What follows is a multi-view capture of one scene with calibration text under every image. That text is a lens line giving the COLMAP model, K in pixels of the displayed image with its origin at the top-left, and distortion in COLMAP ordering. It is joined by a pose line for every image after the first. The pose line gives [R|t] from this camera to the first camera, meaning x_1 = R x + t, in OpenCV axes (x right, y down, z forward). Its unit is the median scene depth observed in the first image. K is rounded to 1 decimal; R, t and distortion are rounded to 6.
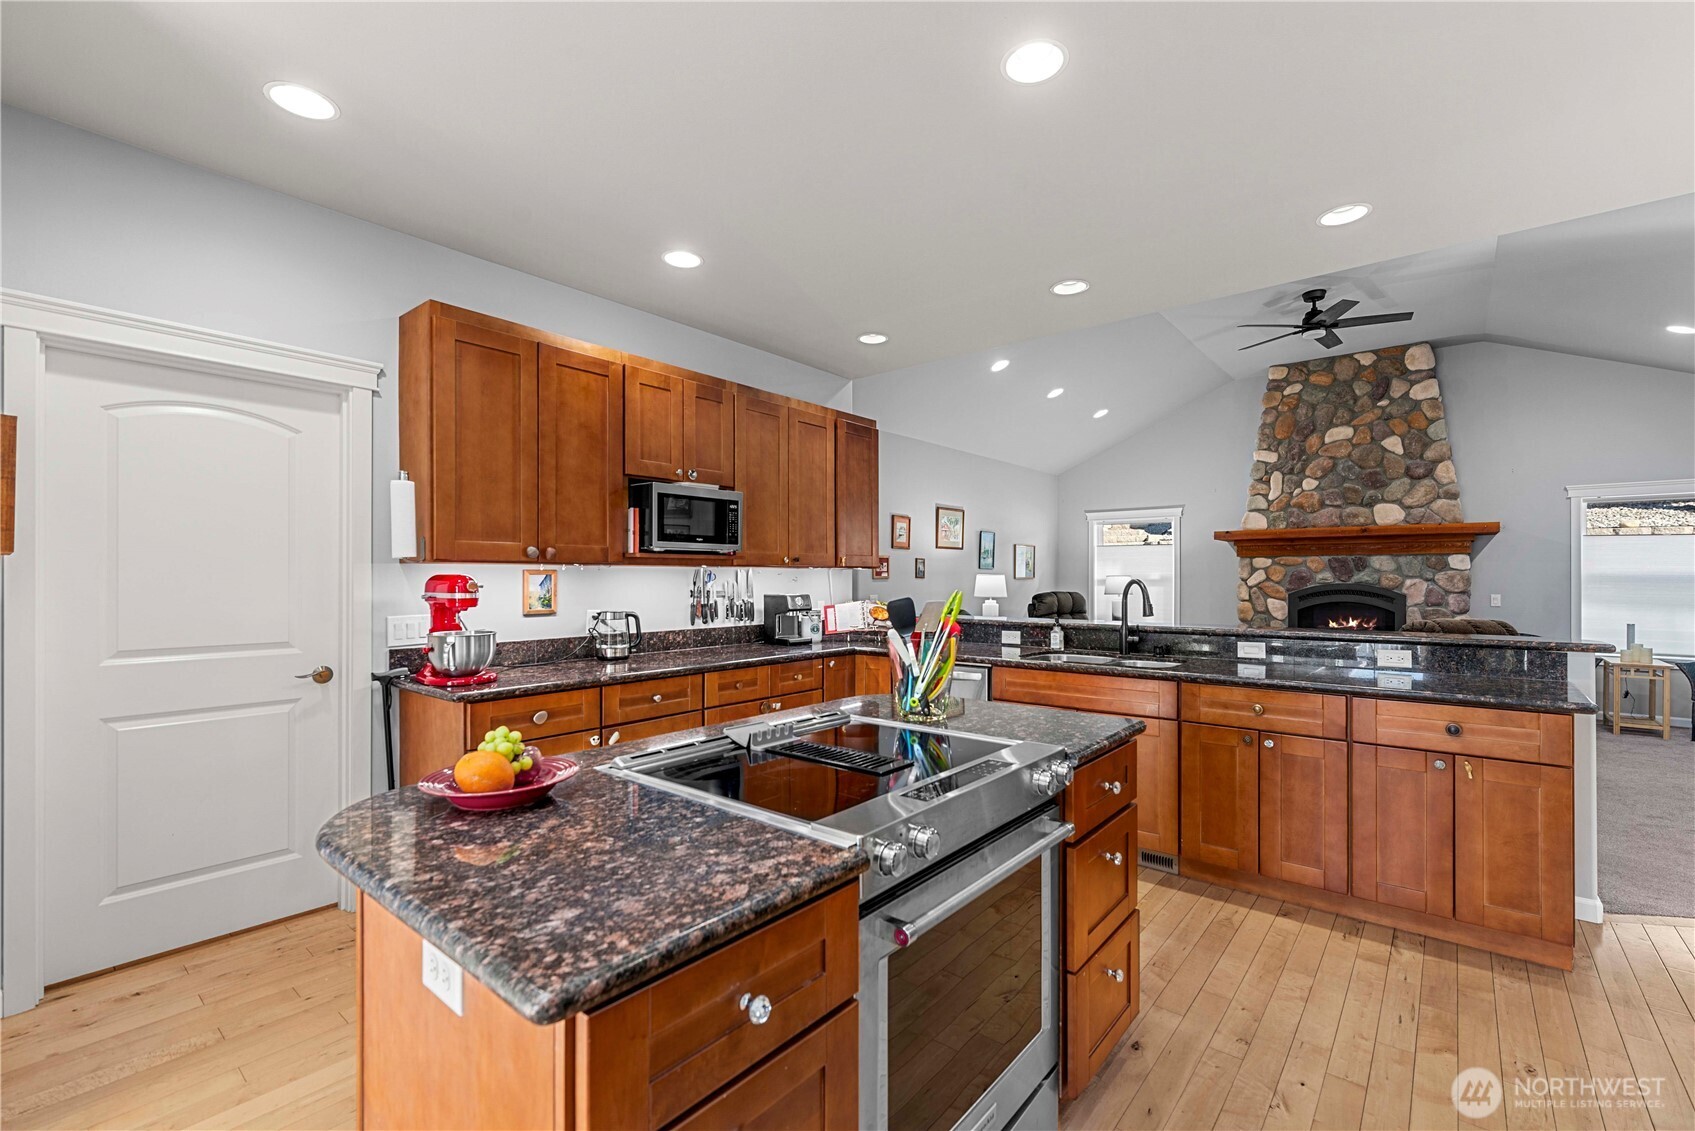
lens RADIAL K [[730.2, 0, 864.8], [0, 730.2, 579.2], [0, 0, 1]] dist [0.003643, -0.000096]
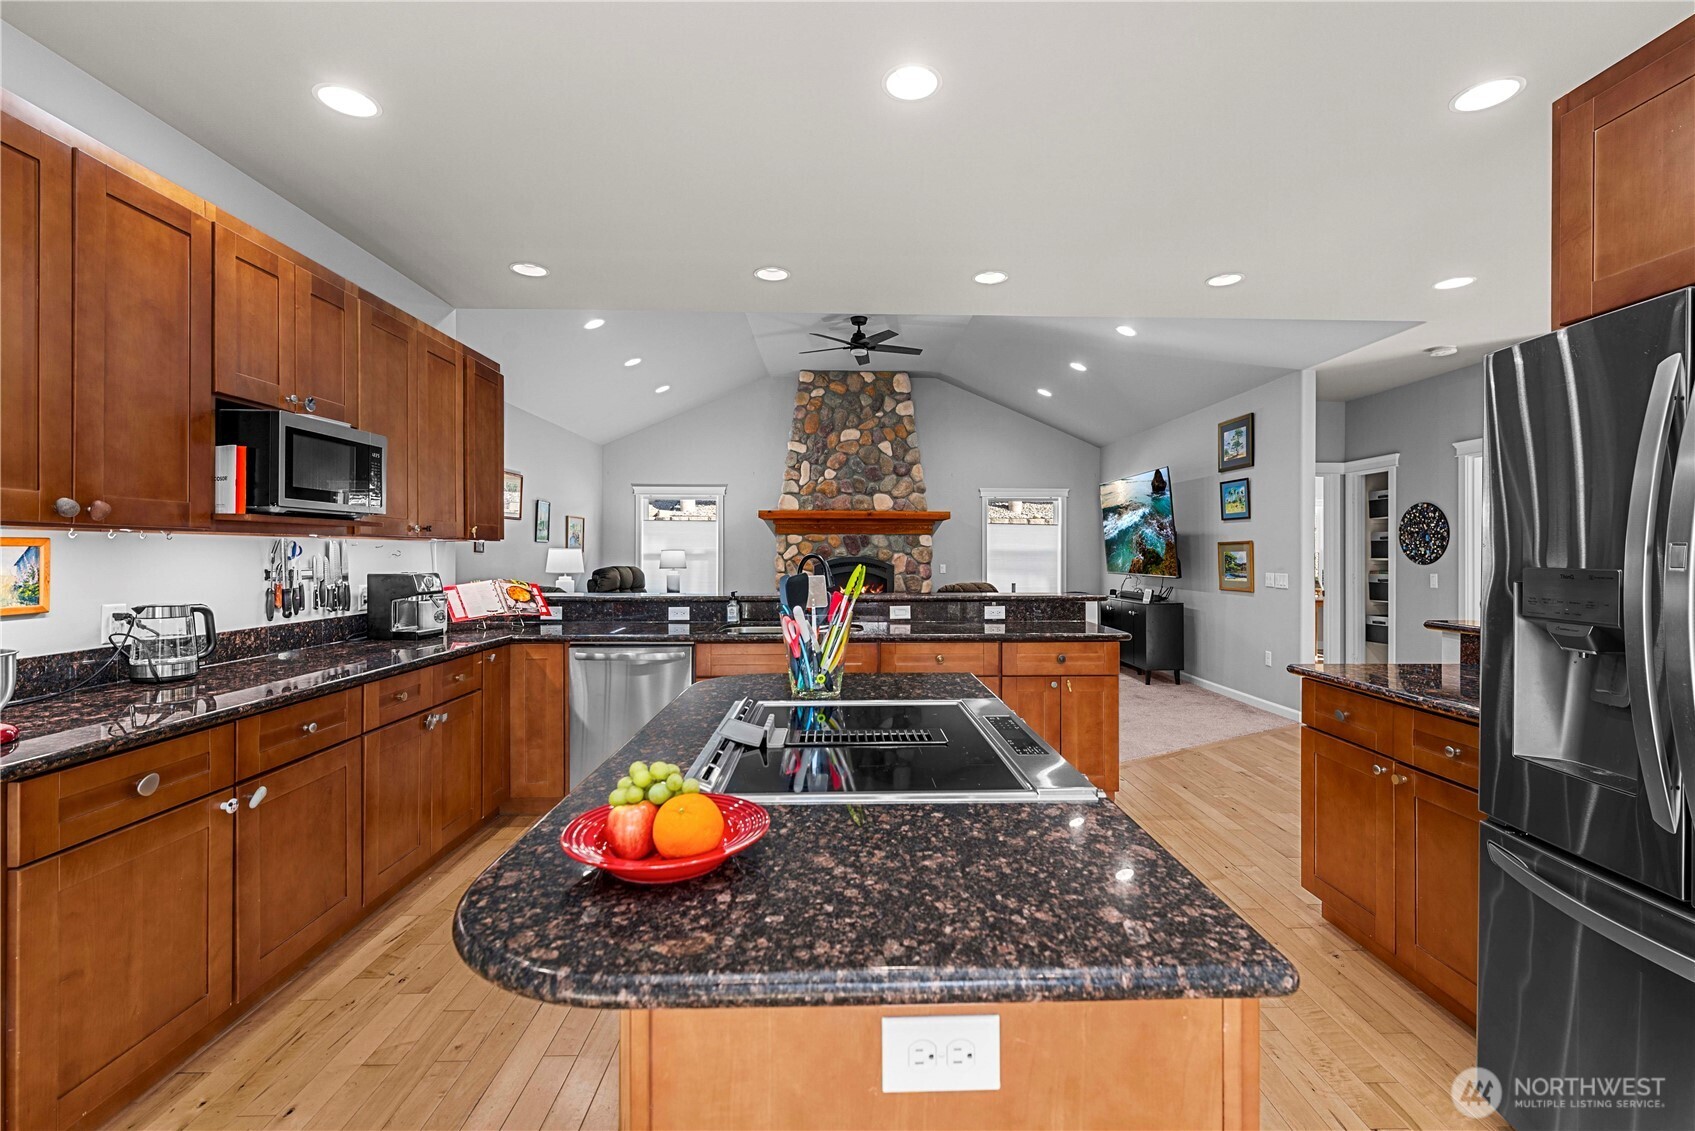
lens RADIAL K [[730.2, 0, 862.8], [0, 730.2, 564.7], [0, 0, 1]] dist [0.003643, -0.000096]
pose [[0.754646, -0.010437, 0.656049, -0.151110], [-0.000506, 0.999864, 0.016489, -0.000849], [-0.656132, -0.012776, 0.754538, 0.060594]]
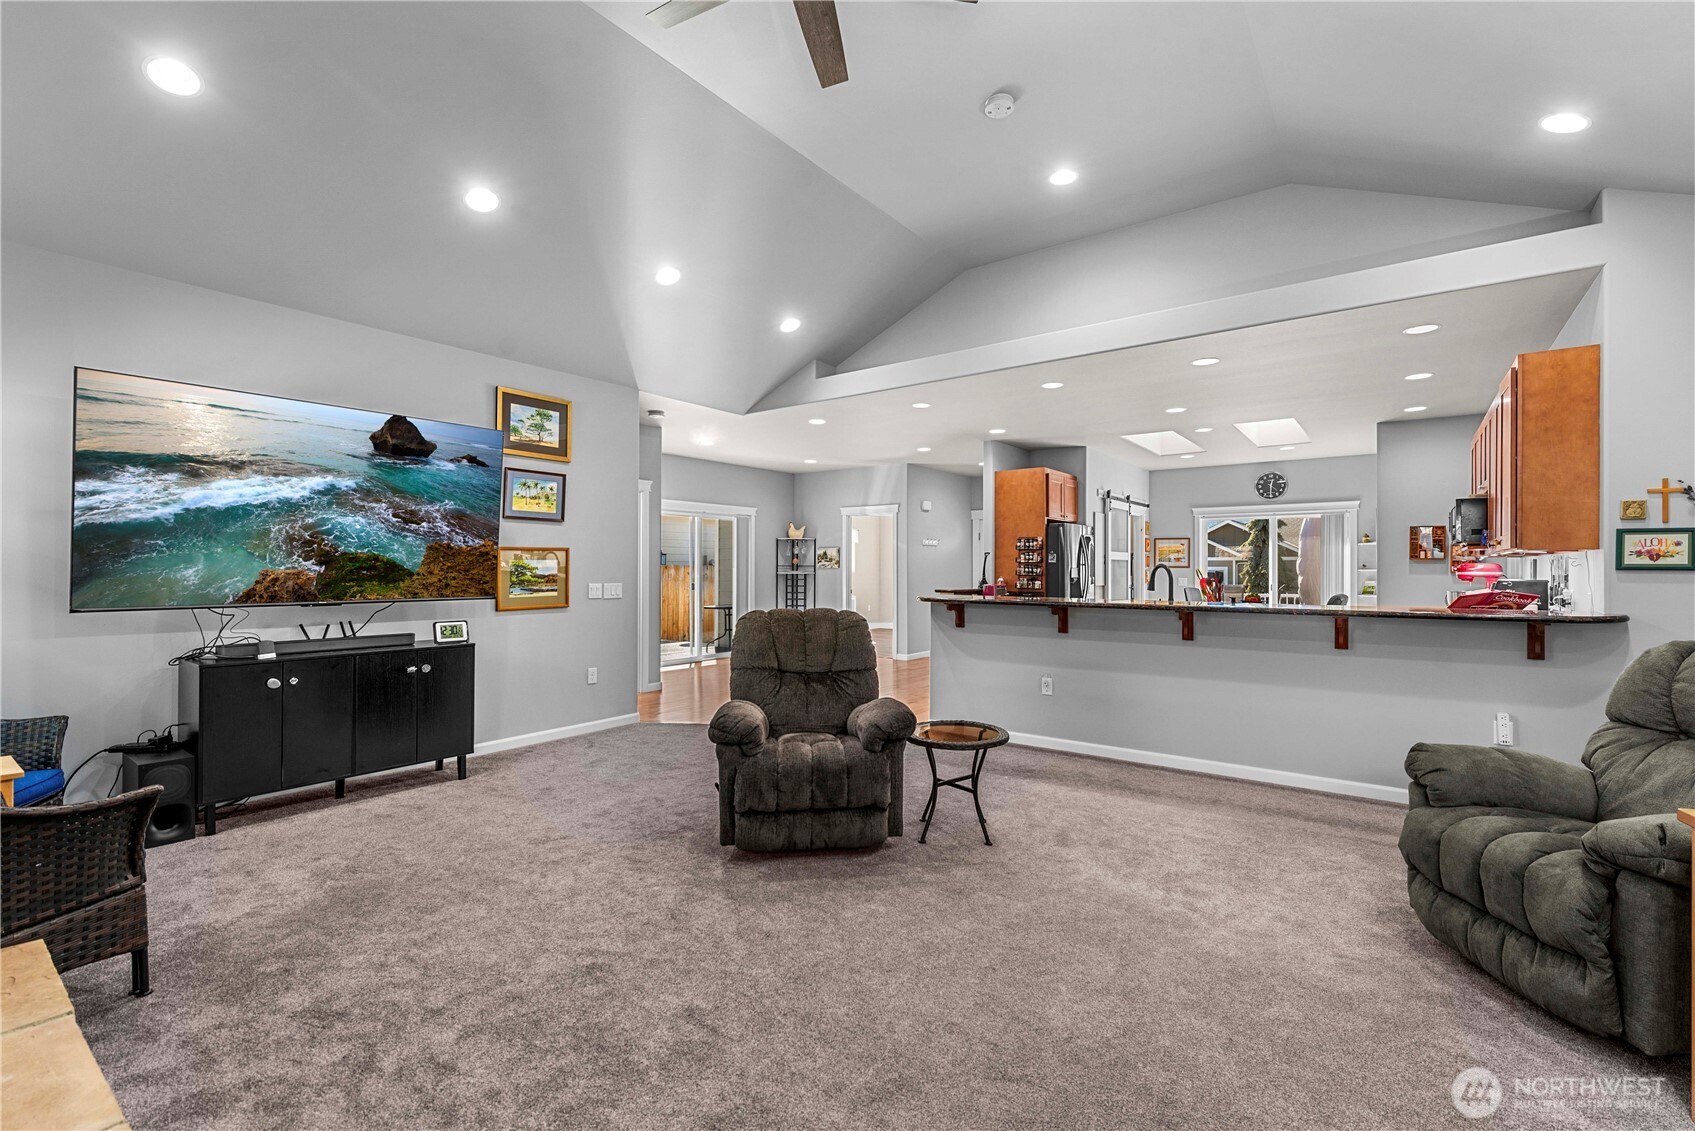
lens RADIAL K [[730.2, 0, 865.4], [0, 730.2, 569.4], [0, 0, 1]] dist [0.003643, -0.000096]
pose [[-0.998809, -0.002713, -0.048722, 0.491589], [-0.002837, 0.999993, 0.002484, 0.004048], [0.048715, 0.002620, -0.998809, 1.167328]]
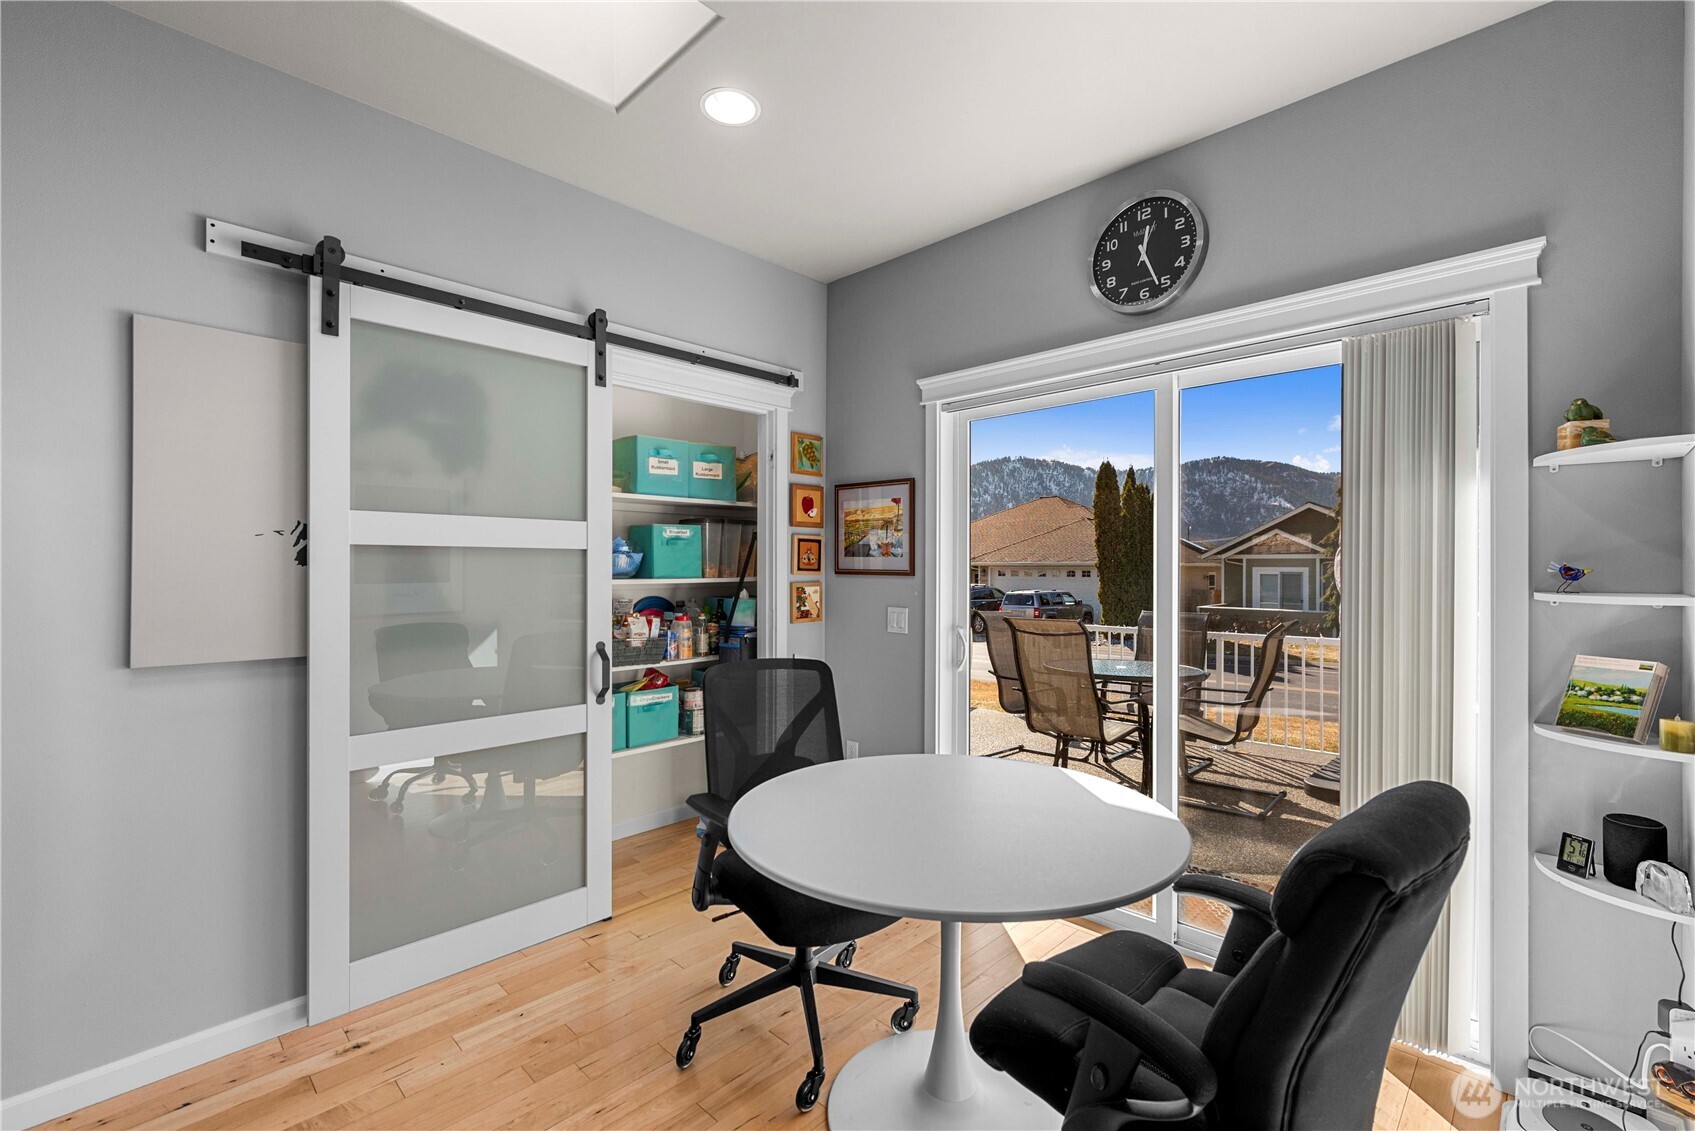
lens RADIAL K [[730.2, 0, 854.7], [0, 730.2, 565.3], [0, 0, 1]] dist [0.003643, -0.000096]
pose [[-0.996367, -0.002563, 0.085126, -0.214672], [-0.002780, 0.999993, -0.002431, -0.002501], [-0.085119, -0.002659, -0.996367, 0.208256]]
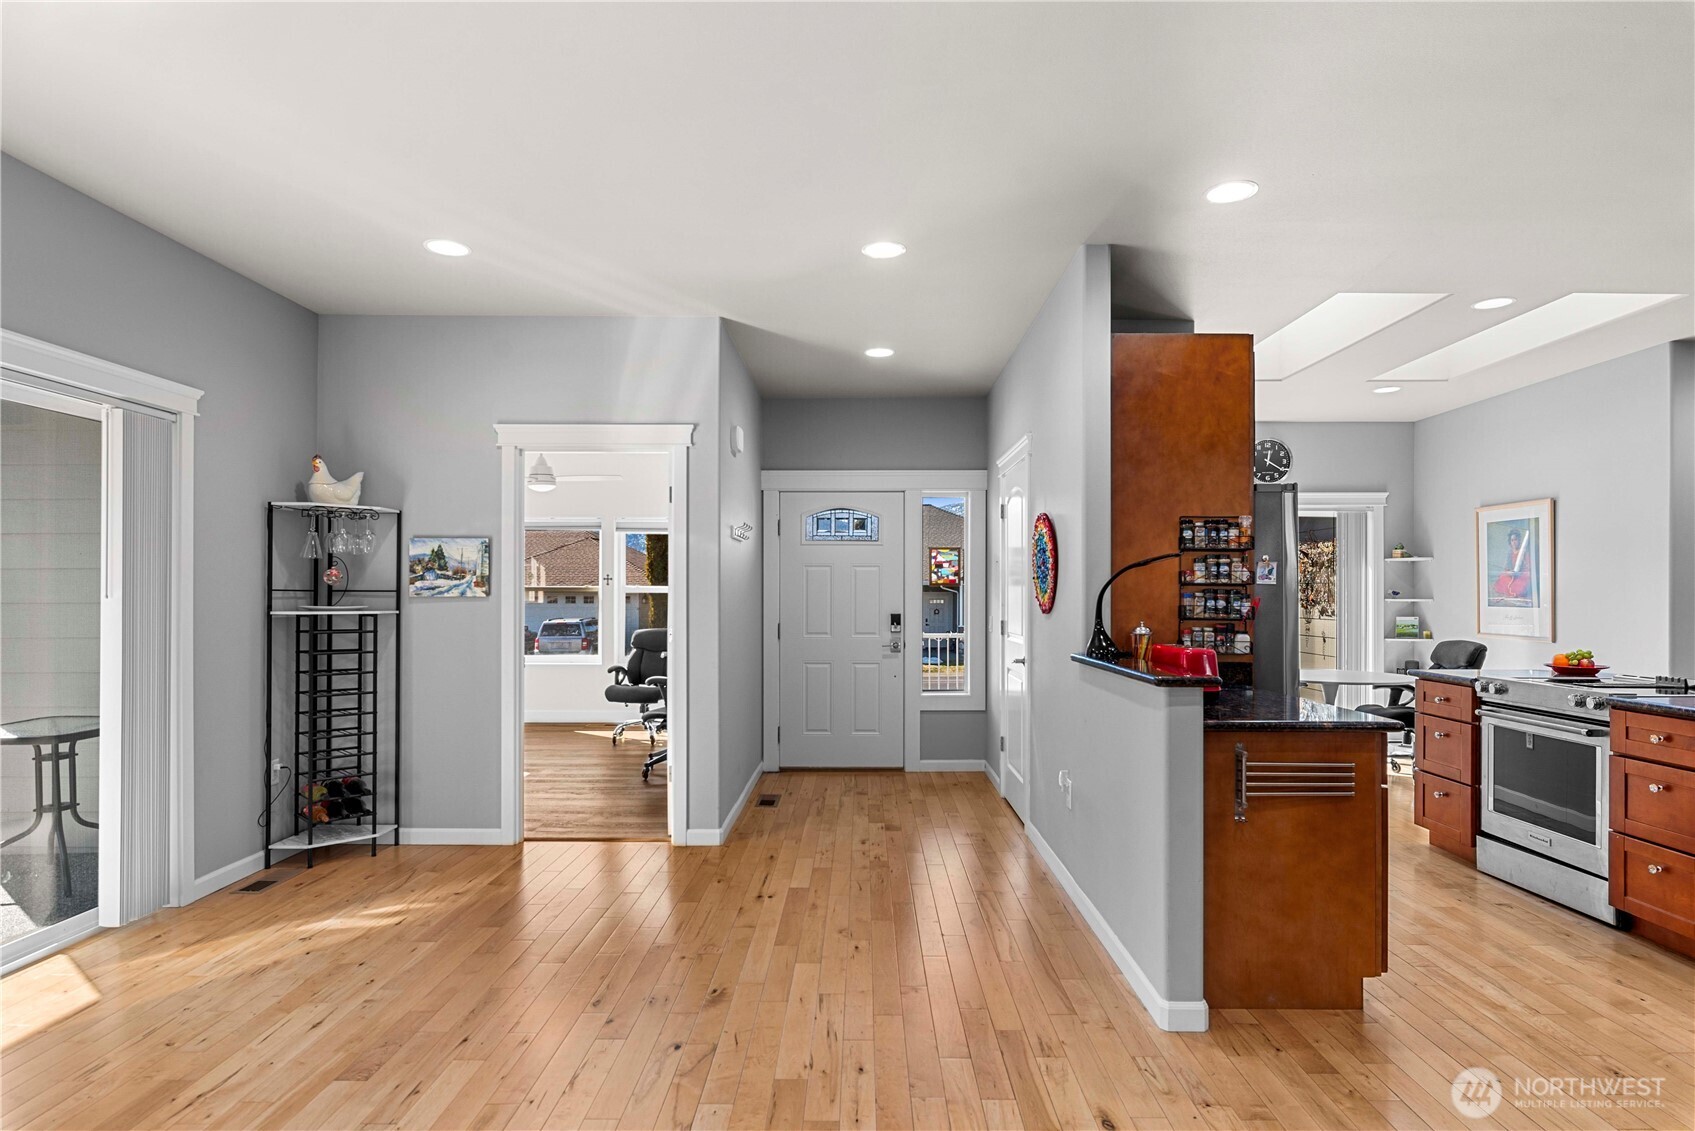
lens RADIAL K [[884.2, 0, 857.8], [0, 884.2, 592.6], [0, 0, 1]] dist [-0.005730, -0.001312]
pose [[-0.780001, -0.003991, -0.625765, 0.657536], [-0.004062, 0.999991, -0.001314, 0.001778], [0.625765, 0.001517, -0.780011, 0.343390]]
